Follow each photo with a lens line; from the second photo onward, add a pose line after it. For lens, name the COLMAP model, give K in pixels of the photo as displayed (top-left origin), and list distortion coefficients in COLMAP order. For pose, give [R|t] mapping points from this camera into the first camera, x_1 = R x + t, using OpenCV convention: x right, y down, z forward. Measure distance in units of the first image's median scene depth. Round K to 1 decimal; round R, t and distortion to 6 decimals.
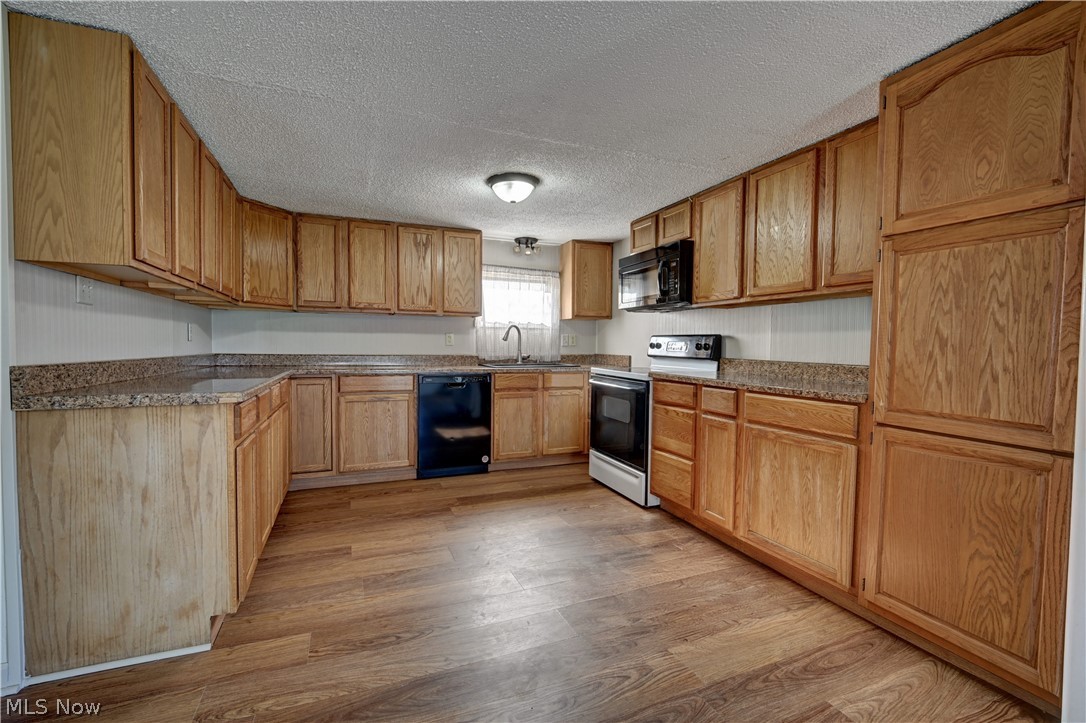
lens RADIAL K [[461.4, 0, 527.9], [0, 461.4, 362.1], [0, 0, 1]] dist [0.002139, -0.010685]
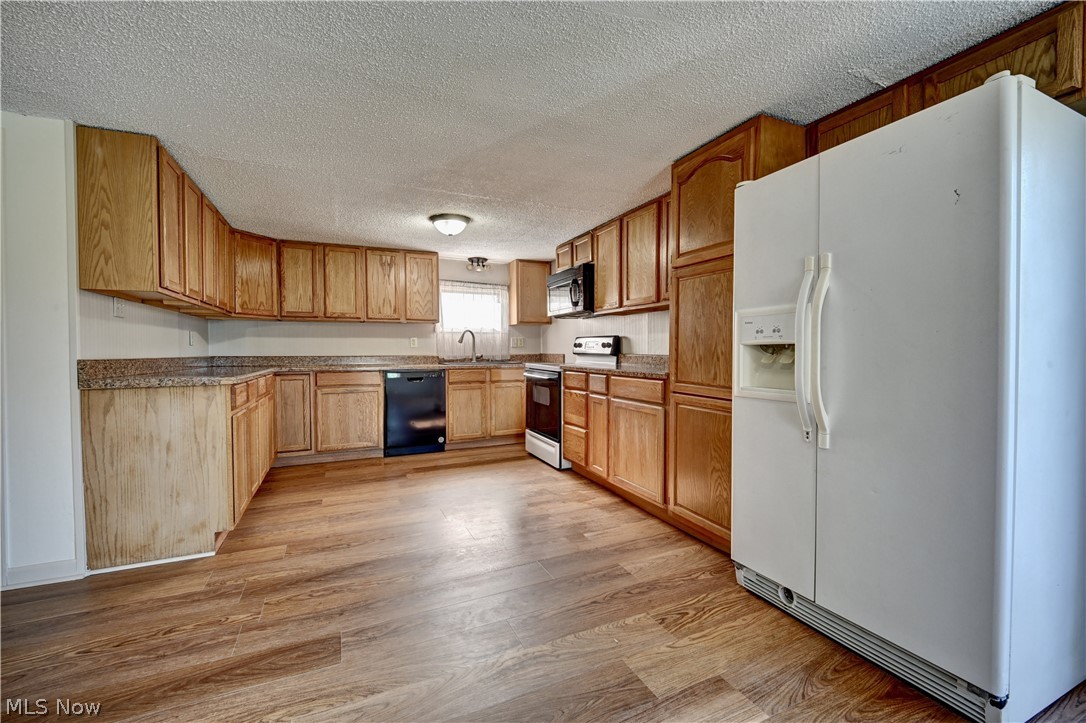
lens RADIAL K [[445.3, 0, 543.0], [0, 445.3, 361.5], [0, 0, 1]] dist [0.011179, -0.018298]
pose [[0.998463, -0.014267, 0.053552, 0.167379], [0.014850, 0.999835, -0.010499, 0.027839], [-0.053393, 0.011278, 0.998510, -0.281762]]
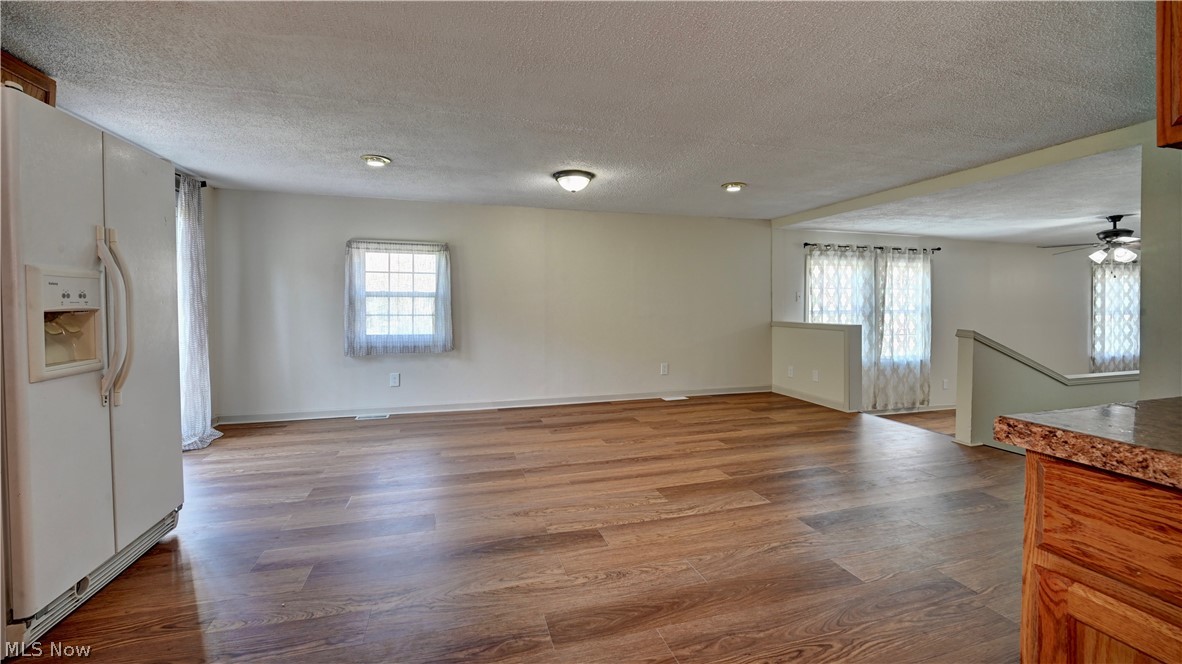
lens RADIAL K [[490.0, 0, 591.4], [0, 490.0, 304.1], [0, 0, 1]] dist [-0.012040, -0.000709]
pose [[-0.996296, -0.004886, 0.085853, -0.173914], [-0.001398, 0.999173, 0.040641, -0.036155], [-0.085981, 0.040370, -0.995479, 0.902529]]
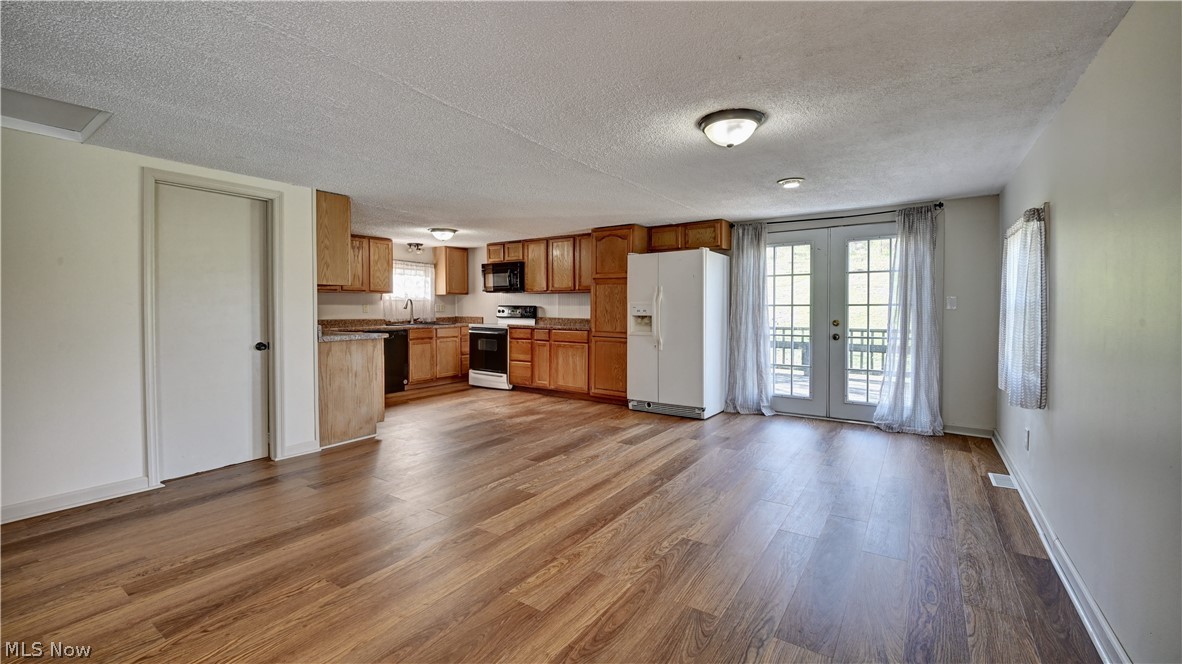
lens RADIAL K [[485.1, 0, 596.9], [0, 485.1, 319.5], [0, 0, 1]] dist [0.000137, -0.000138]
pose [[0.820338, -0.022478, 0.571437, -0.739484], [0.027575, 0.999620, -0.000264, 0.012005], [-0.571214, 0.015974, 0.820646, -1.155867]]
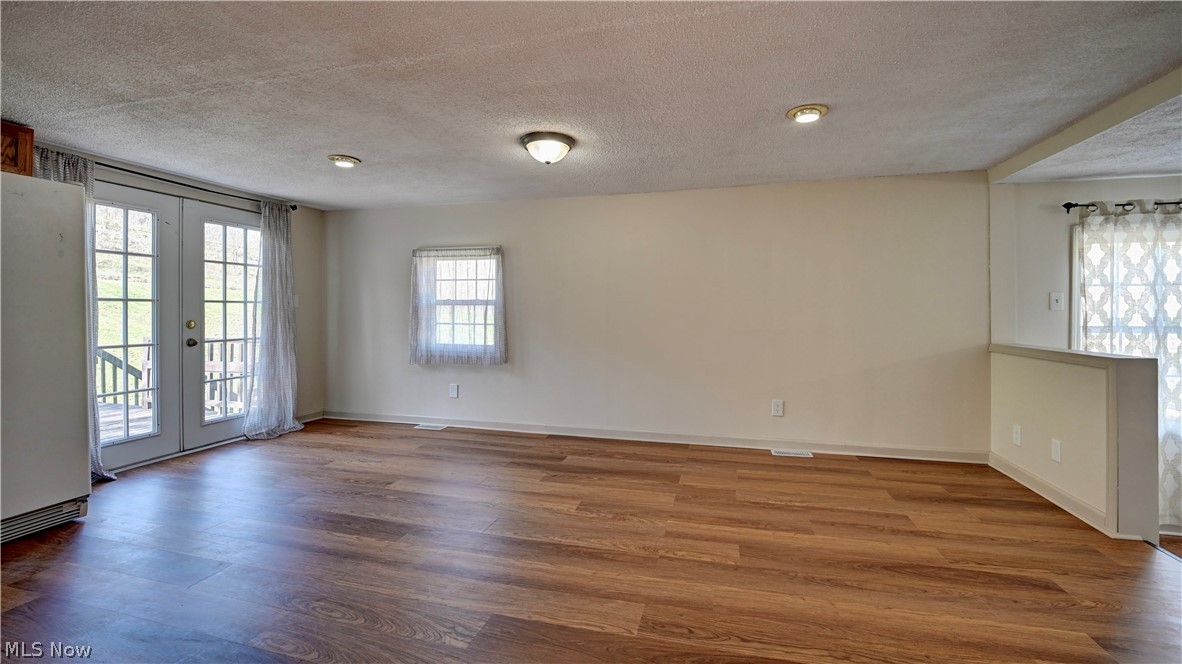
lens RADIAL K [[490.0, 0, 591.4], [0, 490.0, 304.1], [0, 0, 1]] dist [-0.012040, -0.000709]
pose [[-0.804695, 0.002711, 0.593683, -0.718705], [0.017195, 0.999676, 0.018741, -0.015245], [-0.593440, 0.025289, -0.804481, 0.278653]]
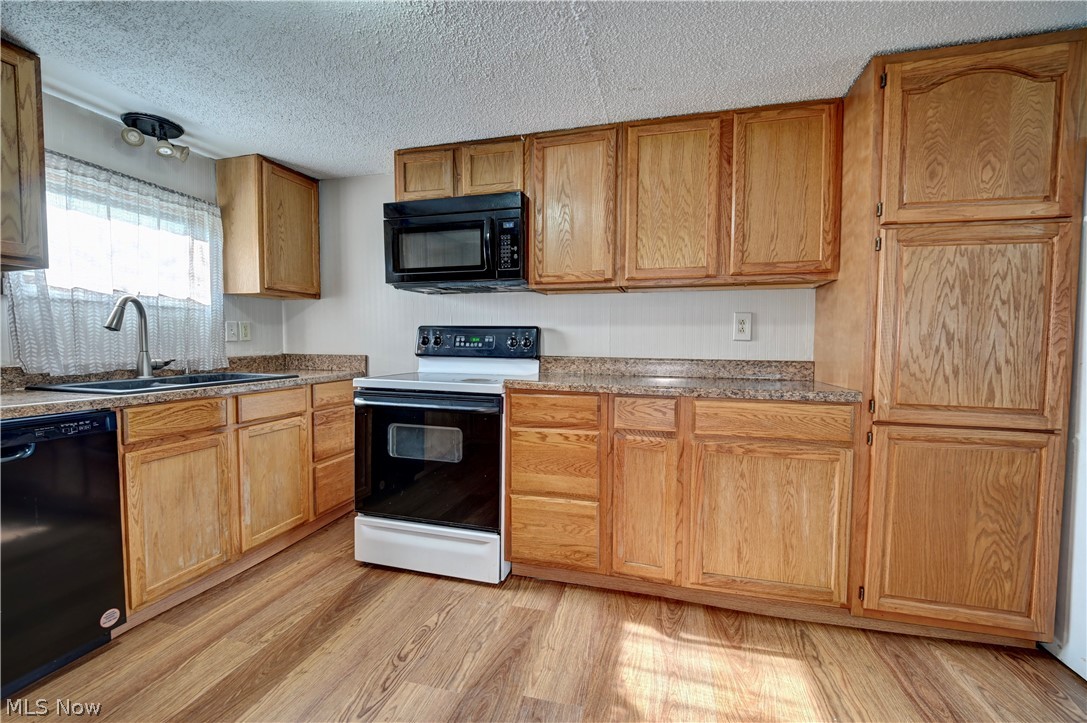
lens RADIAL K [[449.1, 0, 543.5], [0, 449.1, 361.5], [0, 0, 1]] dist [0.000843, -0.009334]
pose [[0.592072, -0.042007, 0.804790, -0.247181], [0.031334, 0.999085, 0.029097, -0.025835], [-0.805276, 0.007989, 0.592846, 0.650373]]
